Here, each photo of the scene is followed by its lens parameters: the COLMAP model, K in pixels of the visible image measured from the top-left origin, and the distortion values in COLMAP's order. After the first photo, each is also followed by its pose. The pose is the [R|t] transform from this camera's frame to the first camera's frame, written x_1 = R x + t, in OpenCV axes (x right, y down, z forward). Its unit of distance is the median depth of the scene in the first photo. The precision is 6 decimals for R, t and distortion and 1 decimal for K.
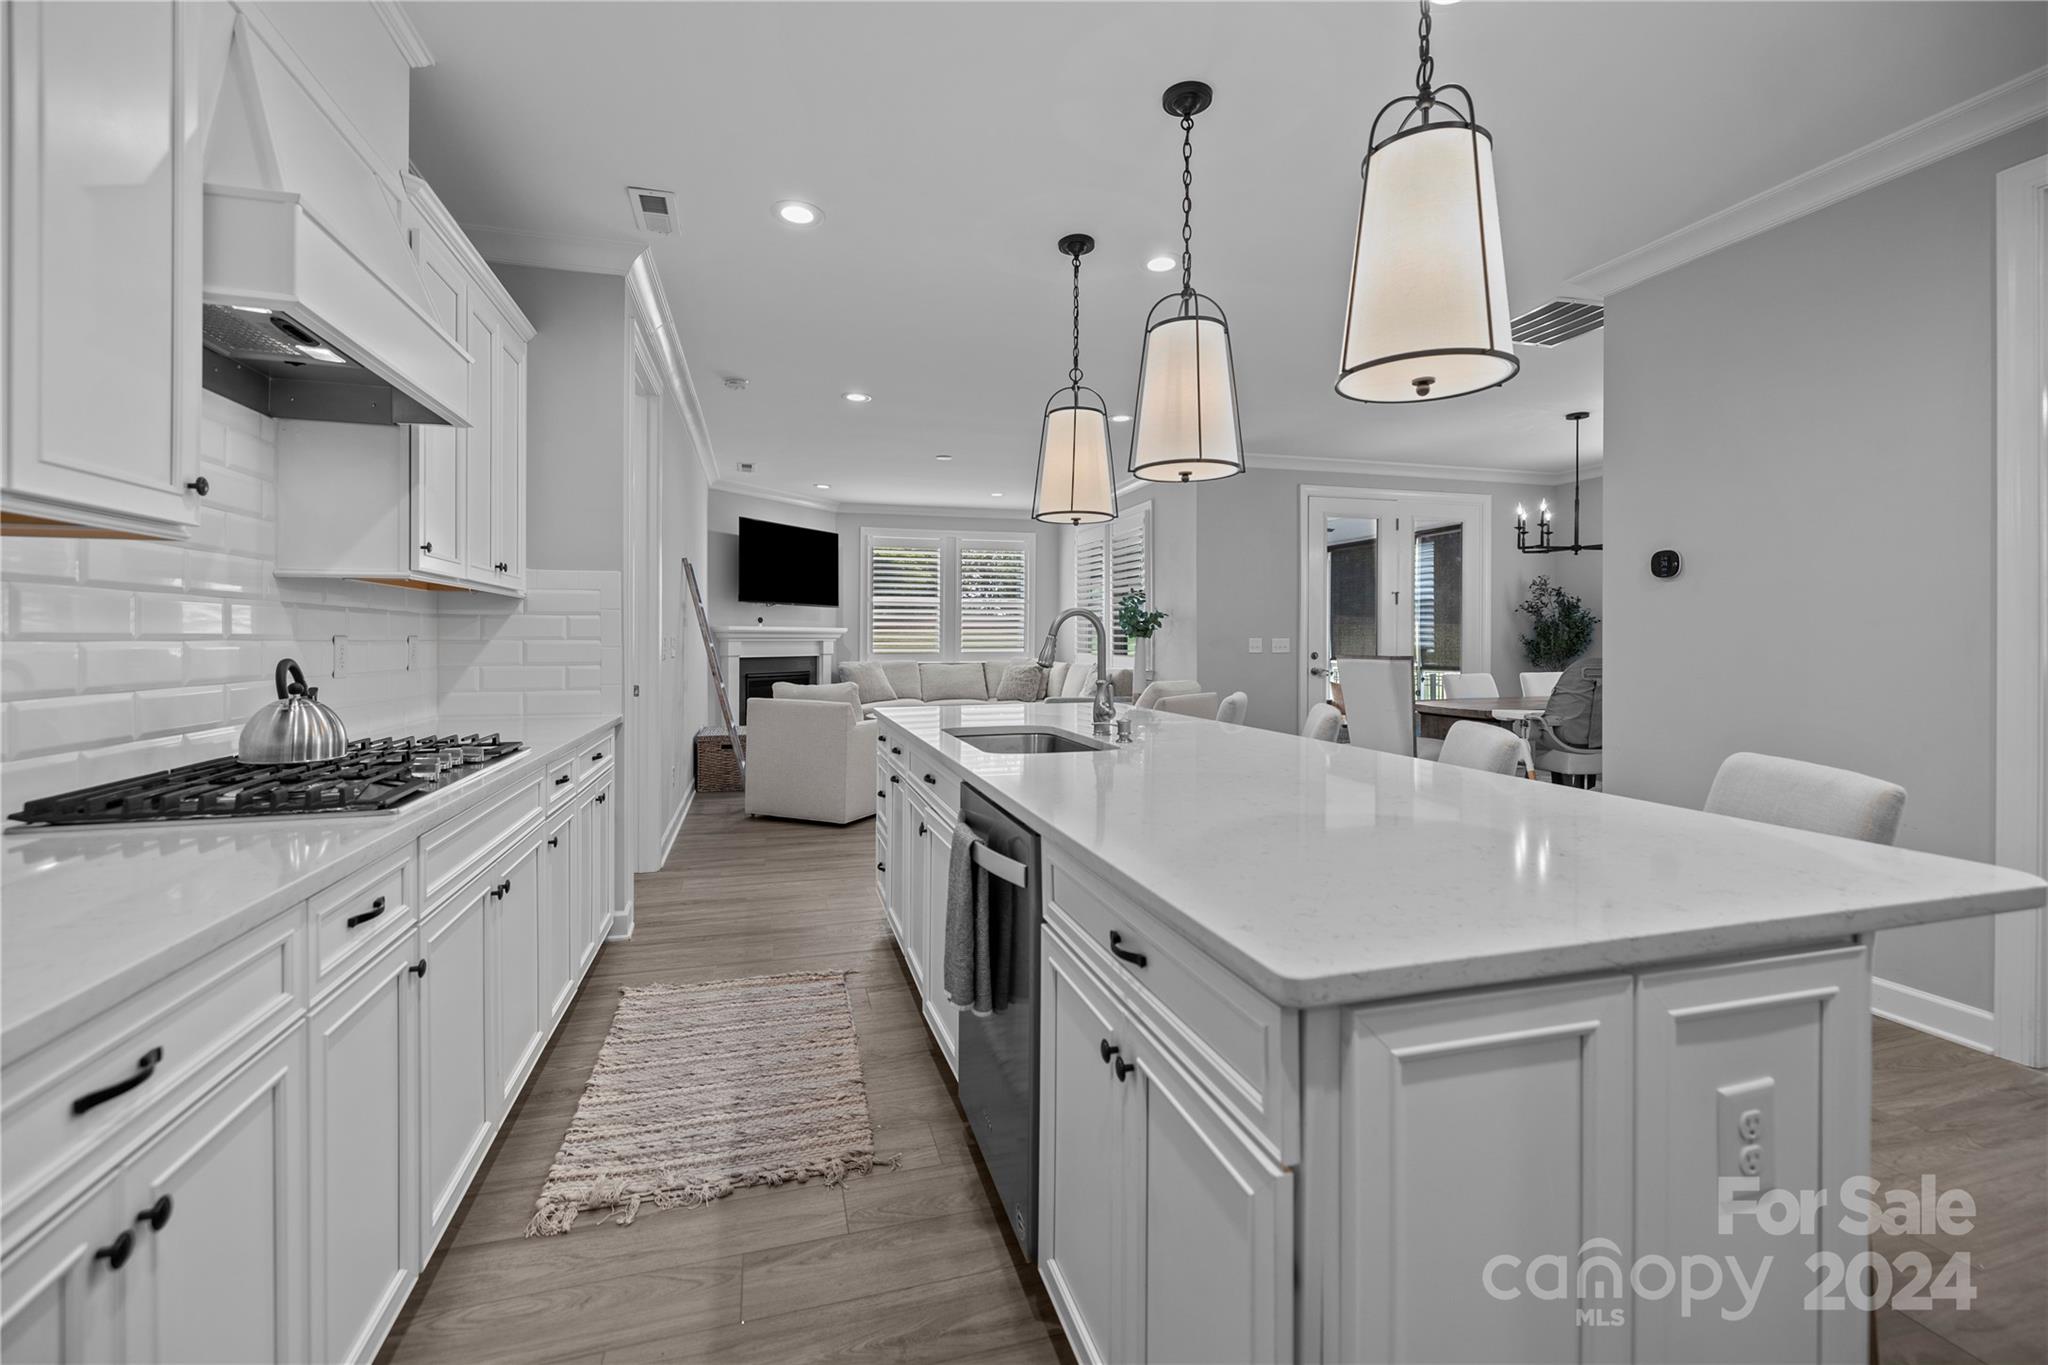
lens RADIAL K [[888.5, 0, 1017.3], [0, 888.5, 653.7], [0, 0, 1]] dist [-0.001320, -0.000091]
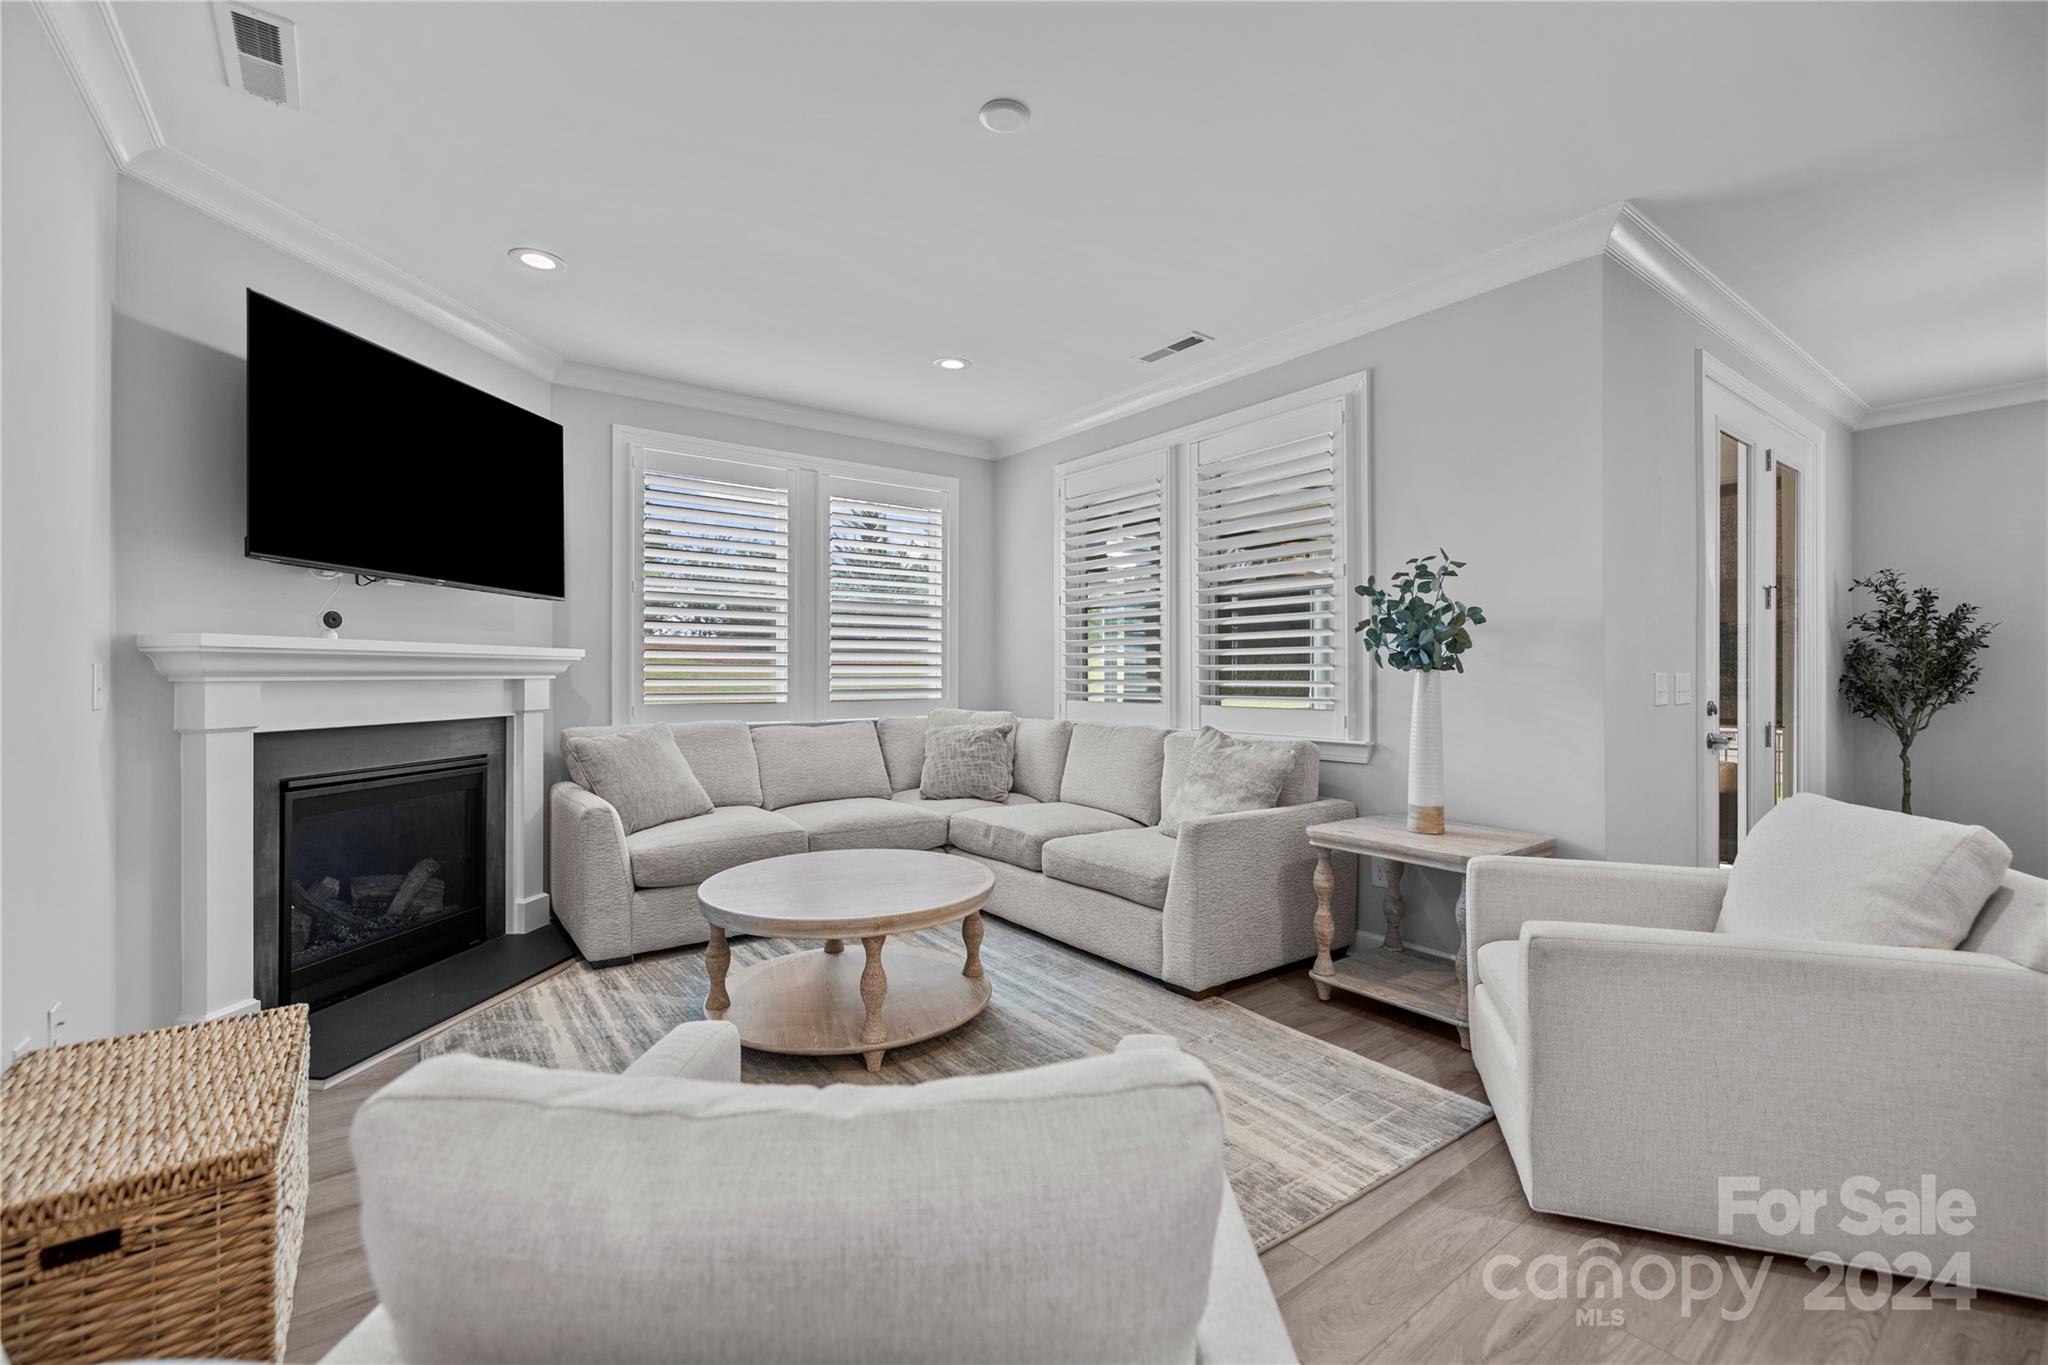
lens RADIAL K [[870.1, 0, 1019.8], [0, 870.1, 675.1], [0, 0, 1]] dist [0.000396, -0.000060]
pose [[0.935202, -0.001859, 0.354111, -0.162058], [0.007343, 0.999873, -0.014143, -0.010163], [-0.354040, 0.015827, 0.935097, 0.598835]]
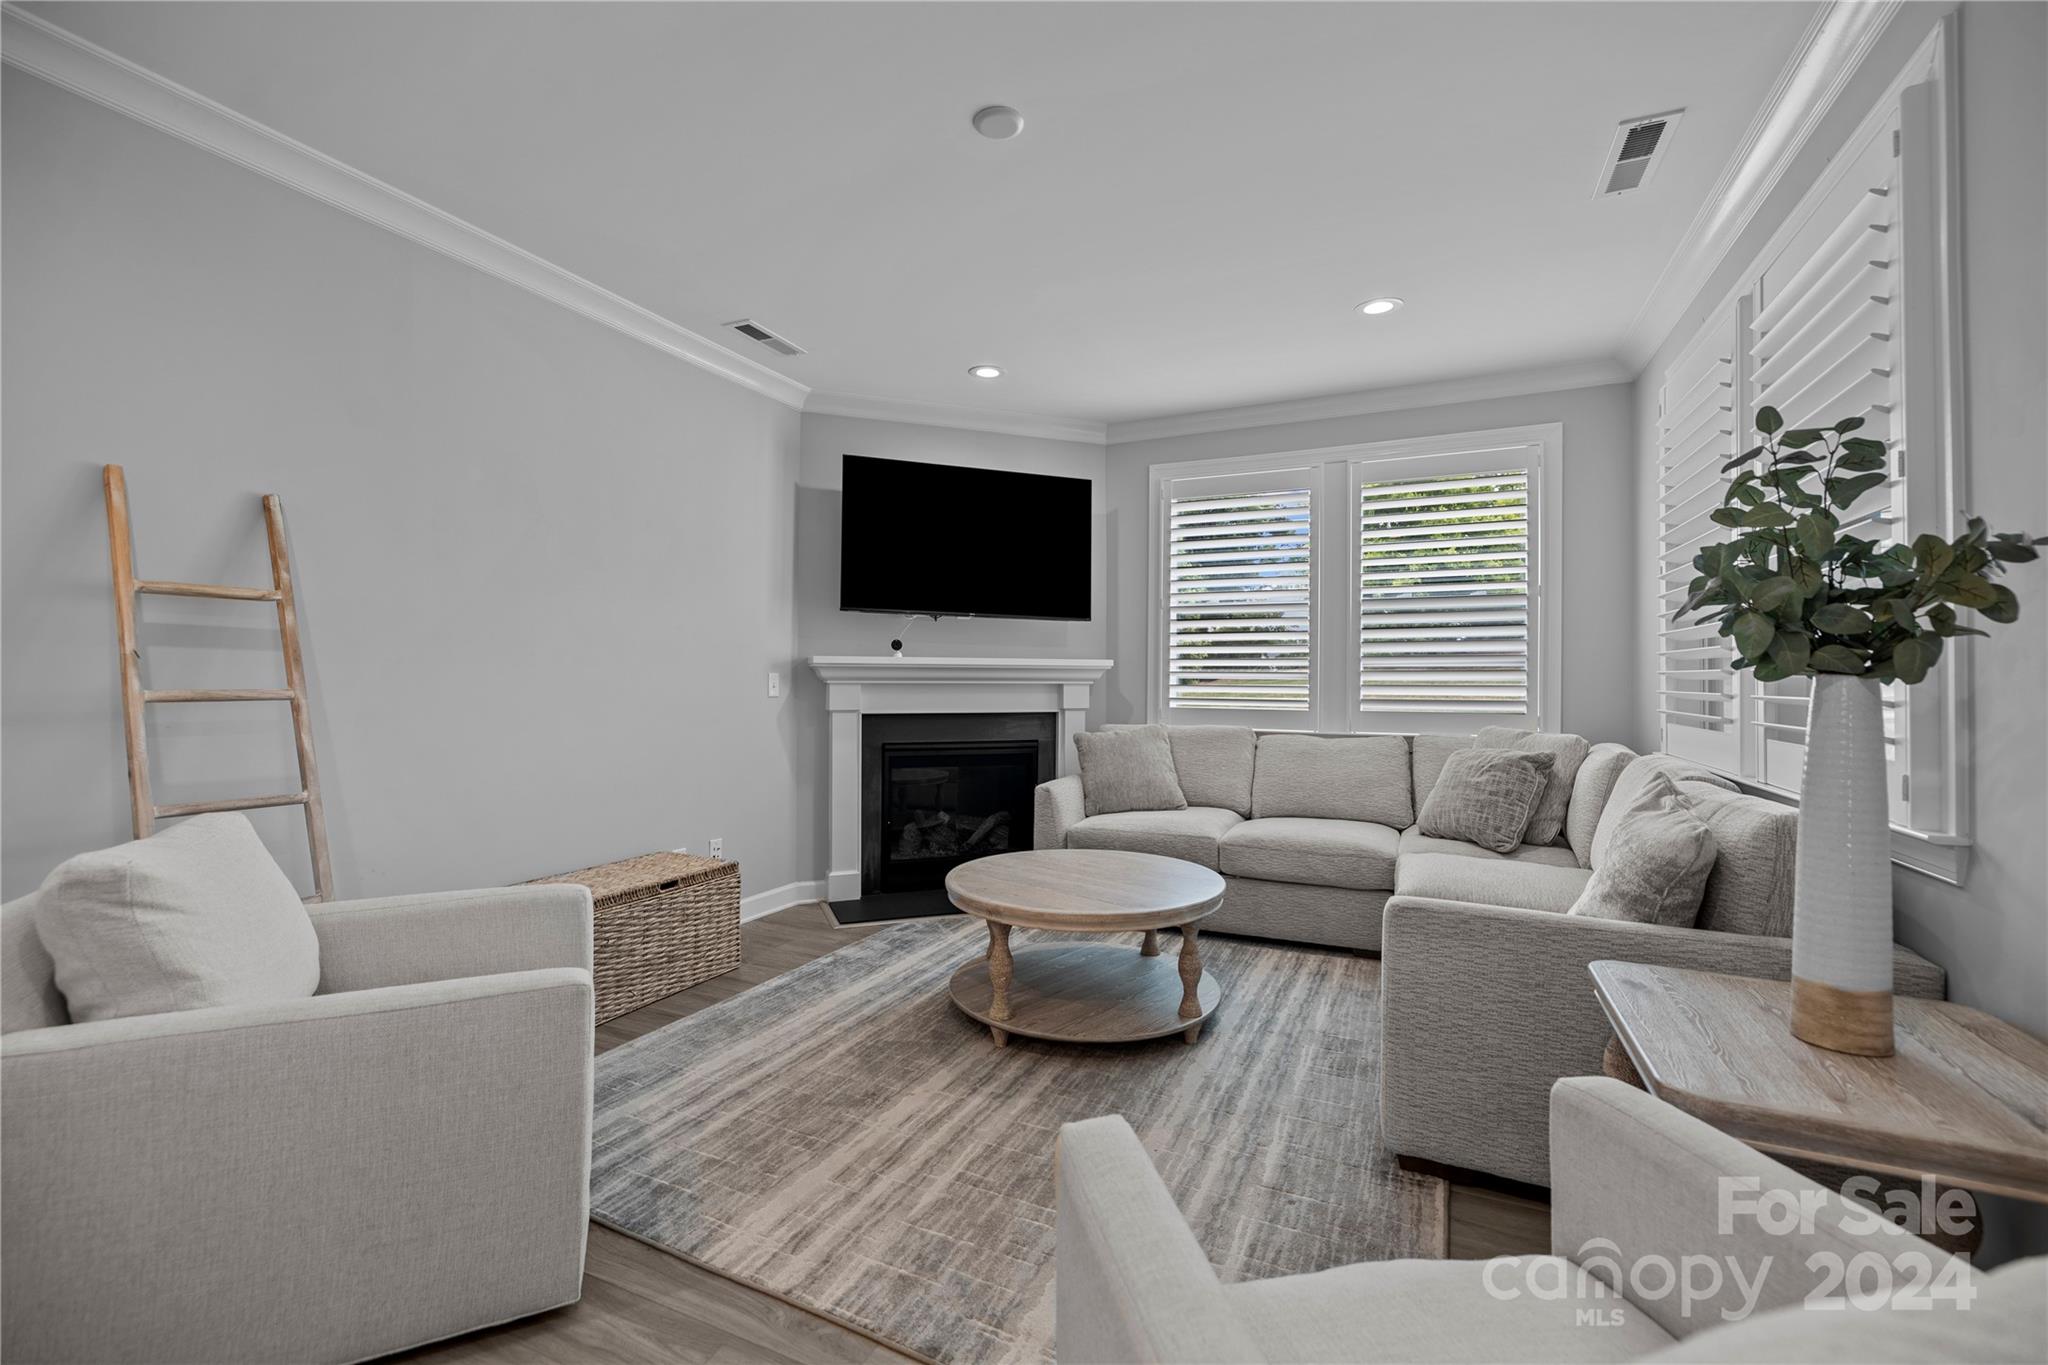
lens RADIAL K [[860.7, 0, 1024.0], [0, 860.7, 682.5], [0, 0, 1]] dist [-0.000929, -0.000455]
pose [[0.757705, 0.005220, -0.652576, 0.110155], [-0.015389, 0.999833, -0.009871, -0.011364], [0.652415, 0.017522, 0.757659, 0.658779]]
